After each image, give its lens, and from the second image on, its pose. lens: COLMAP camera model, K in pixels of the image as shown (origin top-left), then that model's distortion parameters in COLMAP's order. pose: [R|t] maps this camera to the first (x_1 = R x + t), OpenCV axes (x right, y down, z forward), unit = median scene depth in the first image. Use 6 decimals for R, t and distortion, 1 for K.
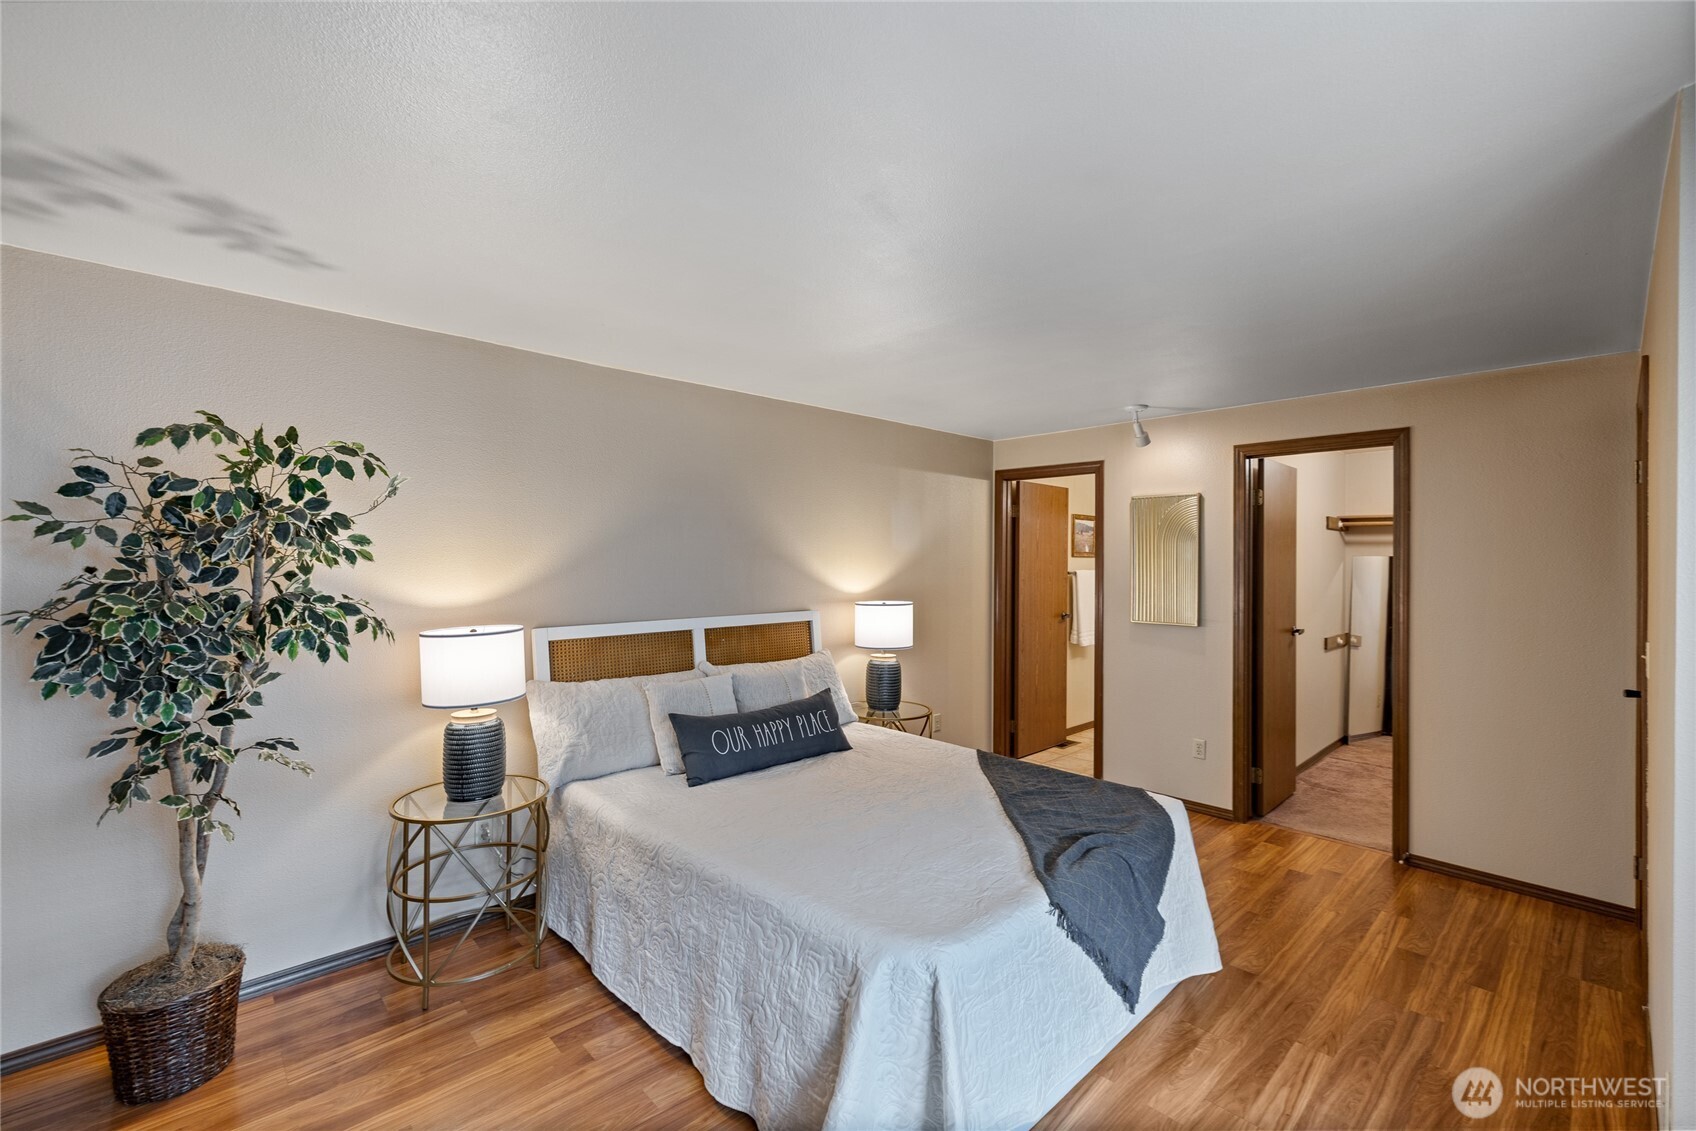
lens RADIAL K [[717.8, 0, 852.0], [0, 717.8, 566.3], [0, 0, 1]] dist [0.002582, 0.000359]
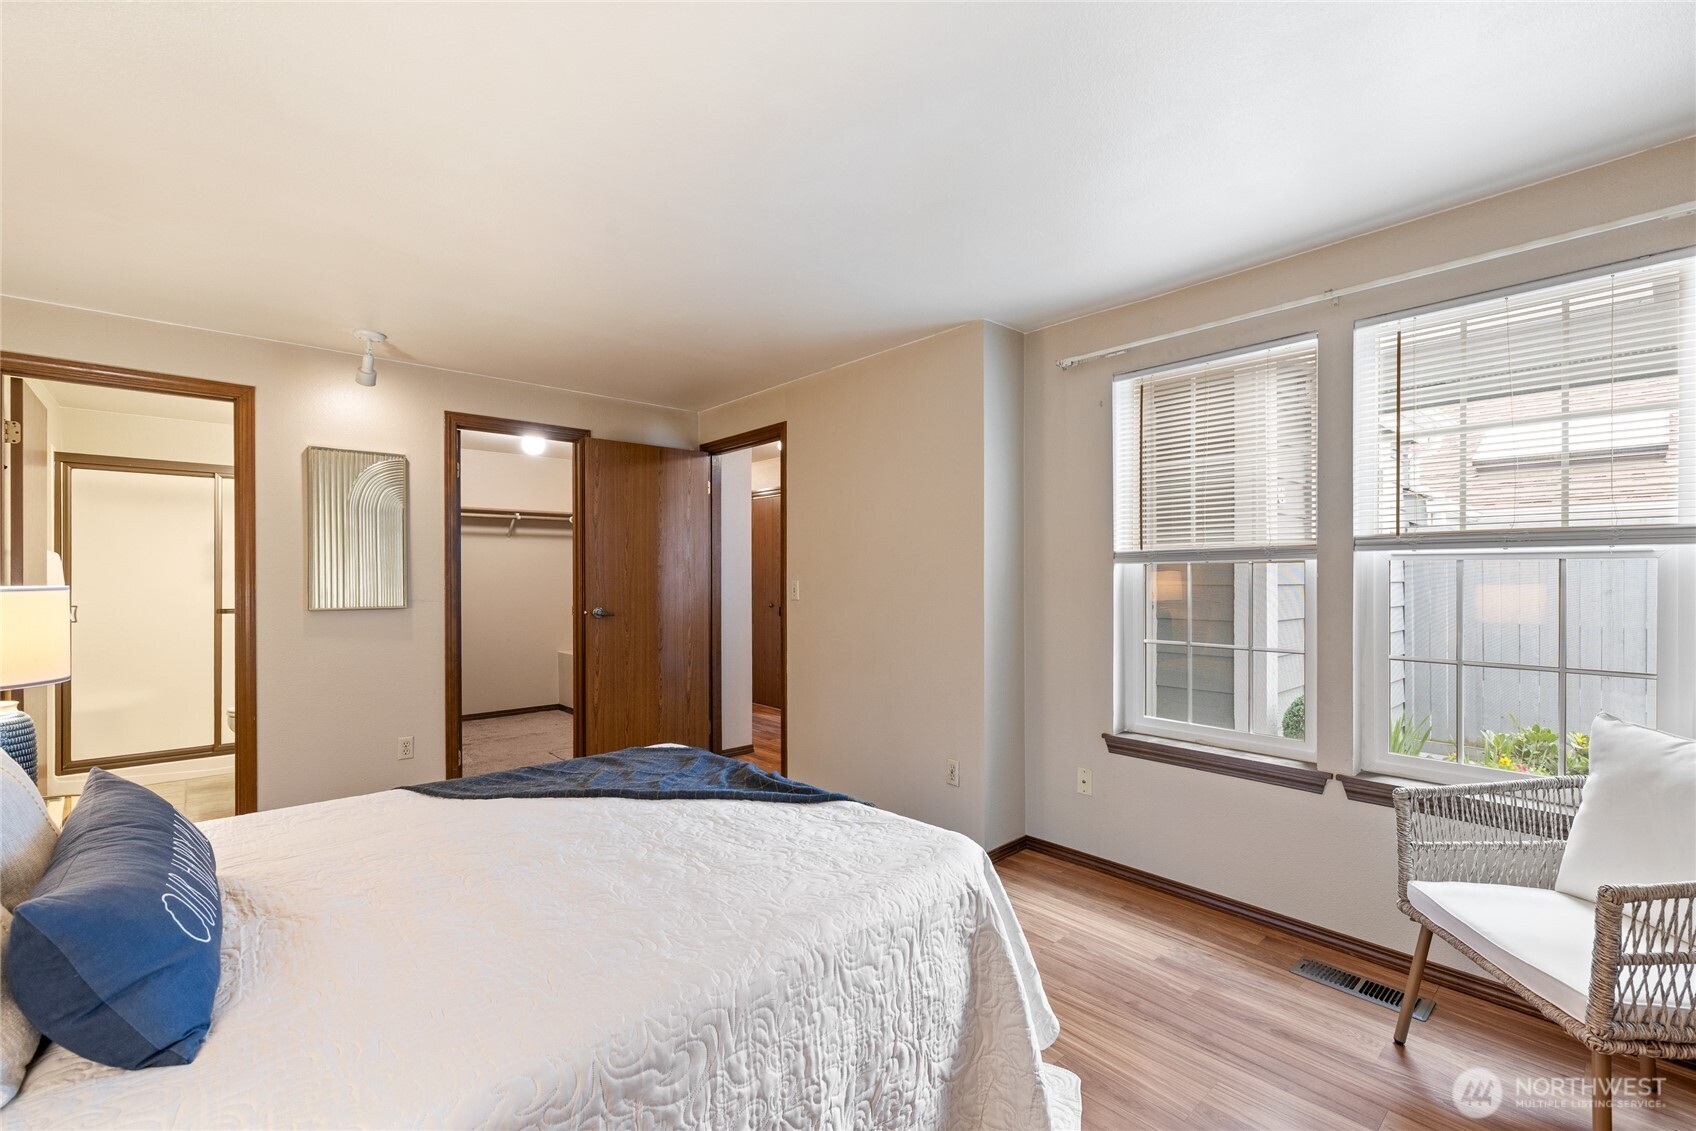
lens RADIAL K [[716.5, 0, 841.6], [0, 716.5, 578.6], [0, 0, 1]] dist [0.001463, 0.000556]
pose [[0.029575, -0.009462, 0.999518, -0.383526], [0.007602, 0.999928, 0.009241, 0.044552], [-0.999534, 0.007325, 0.029645, 0.449582]]
